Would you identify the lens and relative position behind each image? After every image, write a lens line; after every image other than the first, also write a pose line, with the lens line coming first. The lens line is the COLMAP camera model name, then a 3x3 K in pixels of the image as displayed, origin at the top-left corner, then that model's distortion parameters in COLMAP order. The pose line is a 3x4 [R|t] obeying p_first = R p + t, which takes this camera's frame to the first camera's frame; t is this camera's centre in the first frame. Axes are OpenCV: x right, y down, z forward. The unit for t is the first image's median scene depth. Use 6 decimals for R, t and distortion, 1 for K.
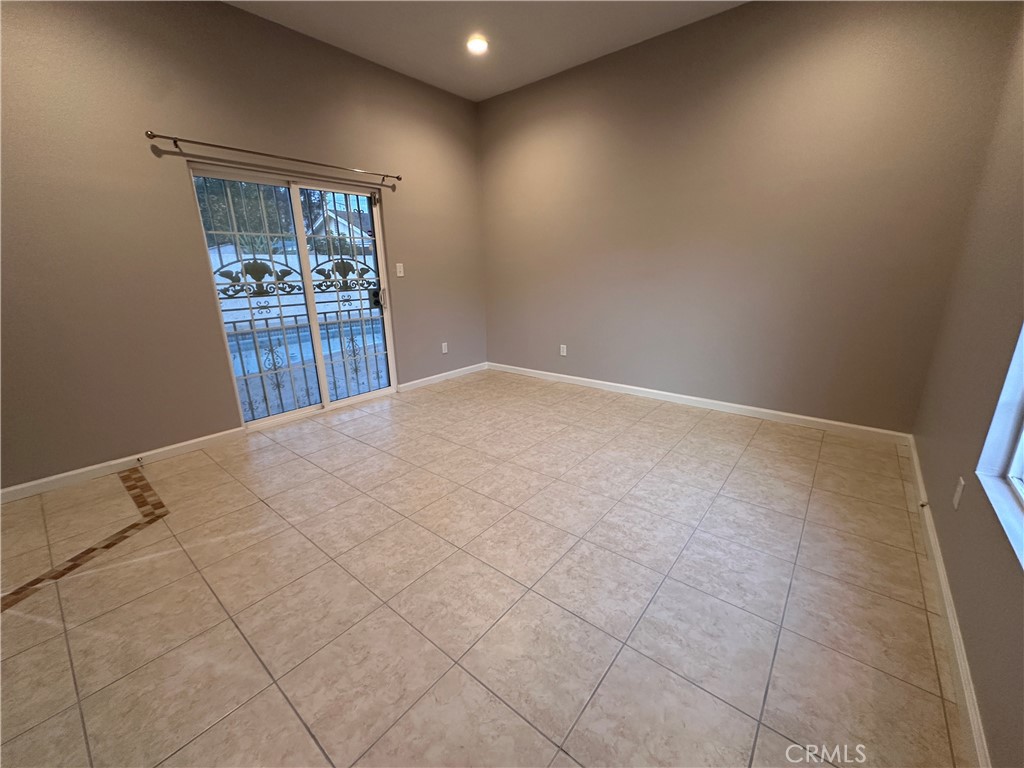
lens RADIAL K [[409.7, 0, 502.8], [0, 409.7, 384.5], [0, 0, 1]] dist [-0.004067, 0.000865]
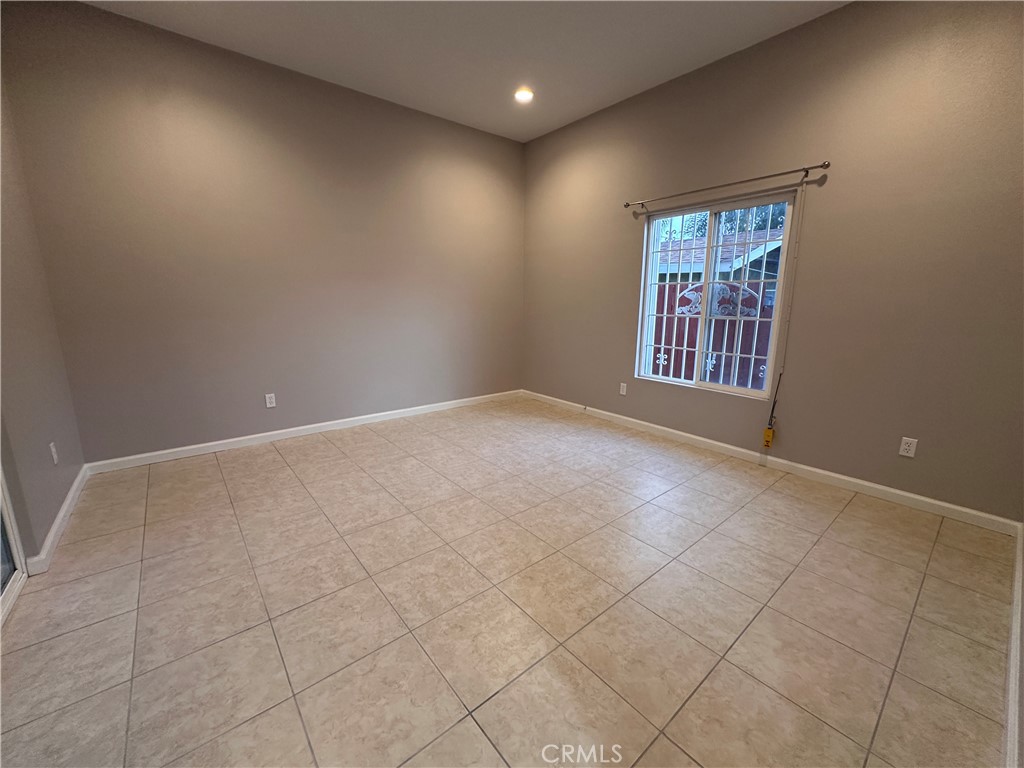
lens RADIAL K [[409.7, 0, 503.2], [0, 409.7, 368.9], [0, 0, 1]] dist [-0.004067, 0.000865]
pose [[0.192770, -0.142528, 0.970838, -0.898909], [0.253863, 0.962953, 0.090963, -0.171468], [-0.947836, 0.228925, 0.221811, 0.626850]]
